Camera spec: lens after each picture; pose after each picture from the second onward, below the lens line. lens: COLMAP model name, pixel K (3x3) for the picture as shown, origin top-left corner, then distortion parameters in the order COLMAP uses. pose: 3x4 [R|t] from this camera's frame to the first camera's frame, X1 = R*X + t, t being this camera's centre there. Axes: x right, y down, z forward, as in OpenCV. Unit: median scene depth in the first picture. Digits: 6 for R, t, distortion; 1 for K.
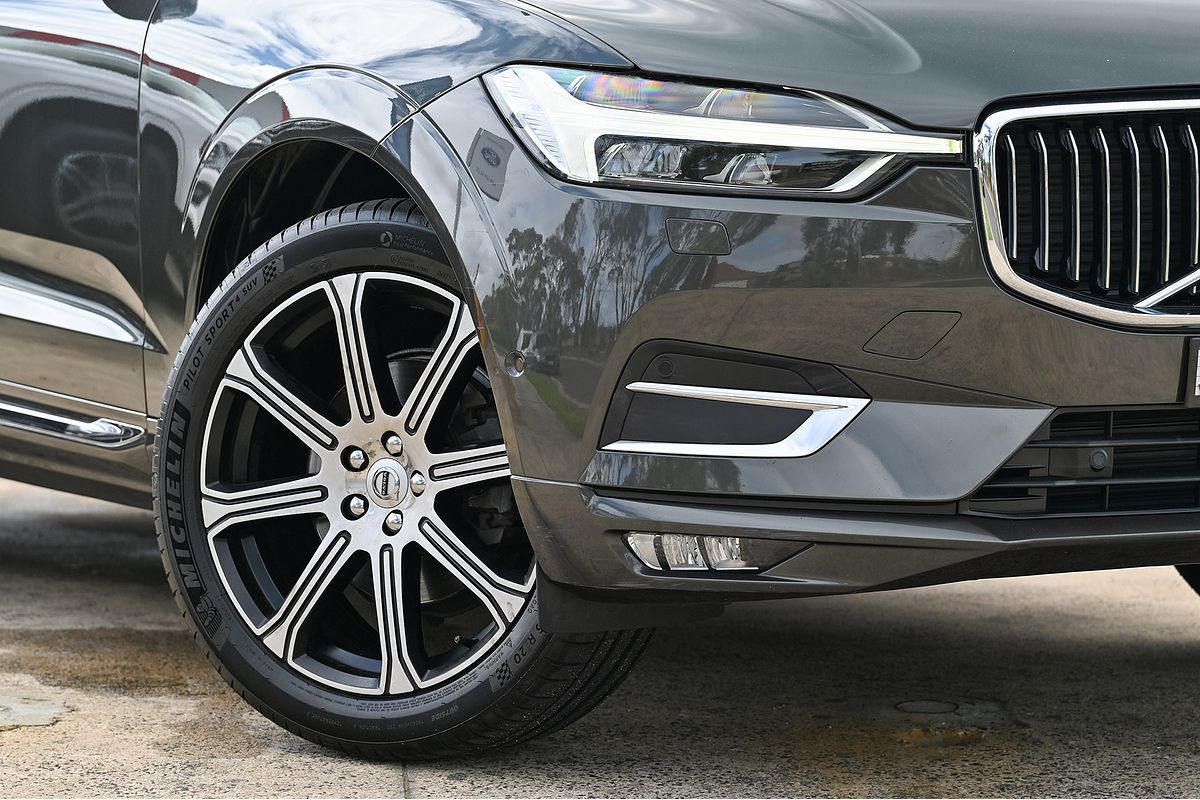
lens RADIAL K [[4169.8, 0, 600.0], [0, 4169.8, 400.0], [0, 0, 1]] dist [0.069737, 0.122260]
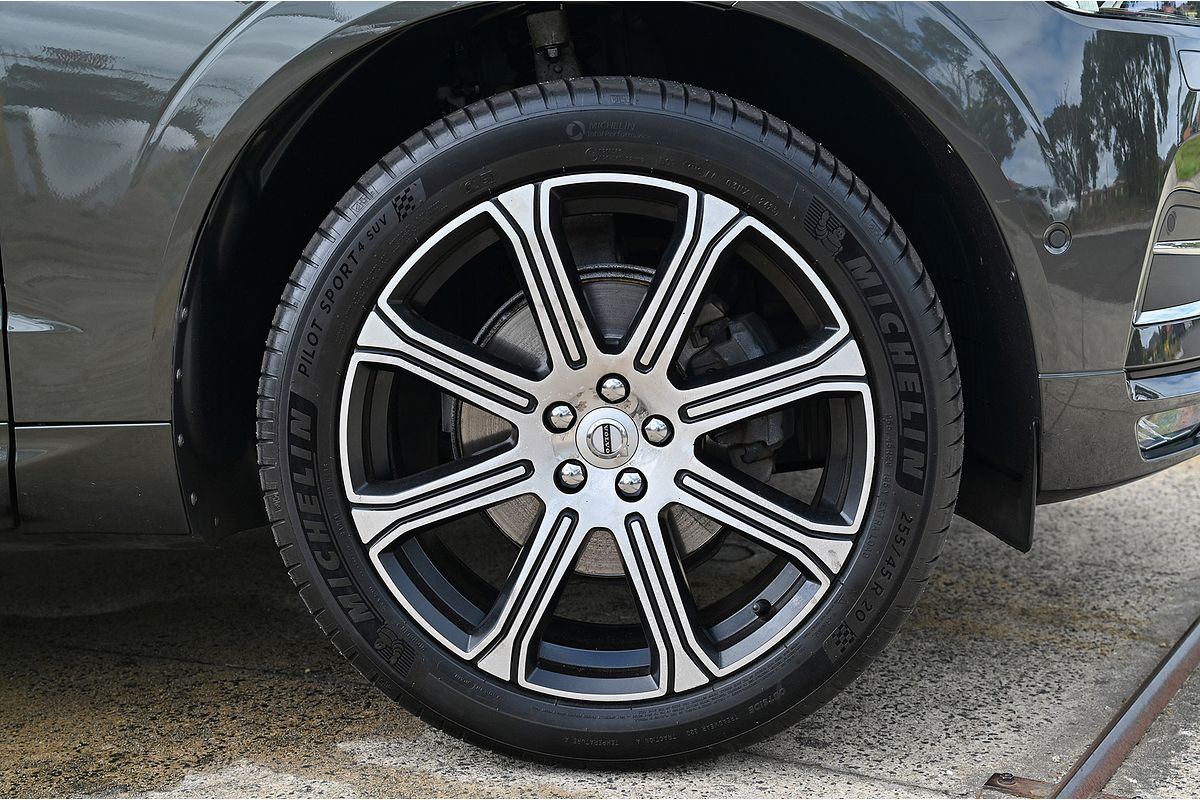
lens RADIAL K [[1689.6, 0, 600.0], [0, 1689.6, 400.0], [0, 0, 1]] dist [-0.026529, -0.013806]
pose [[0.874078, -0.212187, 0.436994, -0.192231], [0.180248, 0.977009, 0.113863, -0.024429], [-0.451108, -0.020758, 0.892228, 0.709973]]
